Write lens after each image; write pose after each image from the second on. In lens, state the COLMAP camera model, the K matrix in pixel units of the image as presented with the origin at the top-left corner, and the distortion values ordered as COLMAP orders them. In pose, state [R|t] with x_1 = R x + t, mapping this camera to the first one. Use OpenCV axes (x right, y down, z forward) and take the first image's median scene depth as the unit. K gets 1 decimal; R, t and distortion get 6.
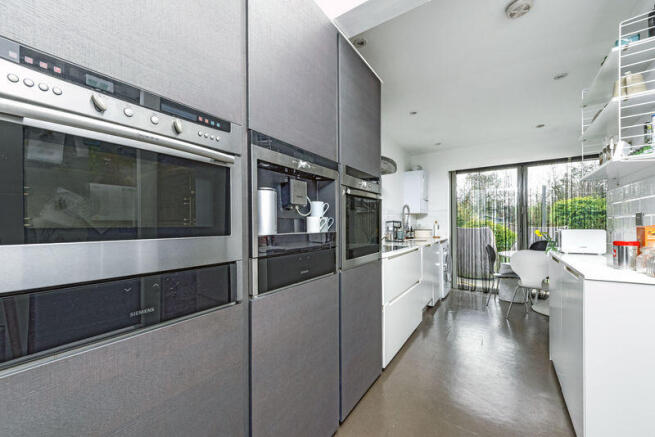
lens RADIAL K [[255.5, 0, 324.4], [0, 255.5, 223.2], [0, 0, 1]] dist [-0.000030, -0.000032]
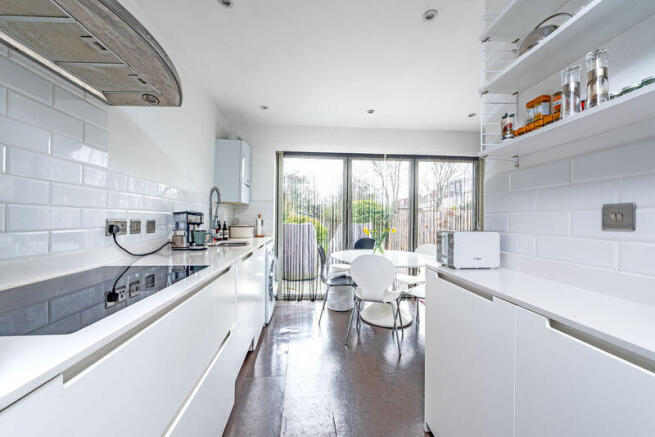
lens RADIAL K [[255.5, 0, 324.4], [0, 255.5, 223.2], [0, 0, 1]] dist [-0.000030, -0.000032]
pose [[0.783033, 0.006916, 0.621942, 0.141801], [-0.021338, 0.999648, 0.015749, 0.001355], [-0.621614, -0.025603, 0.782905, 0.345751]]
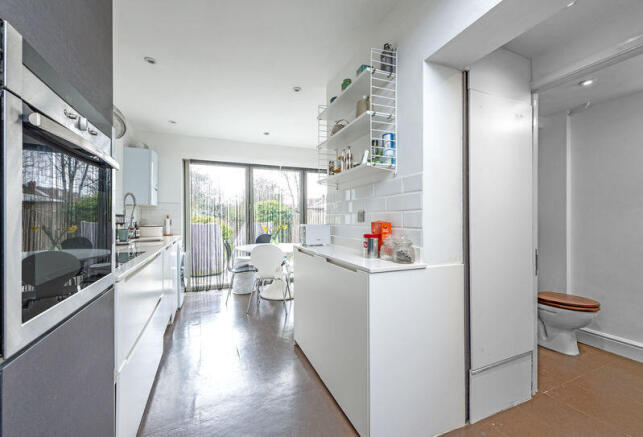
lens RADIAL K [[254.7, 0, 312.5], [0, 254.7, 221.2], [0, 0, 1]] dist [-0.000043, -0.000035]
pose [[0.552935, 0.000886, 0.833224, 0.009575], [-0.008671, 0.999951, 0.004691, 0.002058], [-0.833179, -0.009819, 0.552916, 0.176284]]
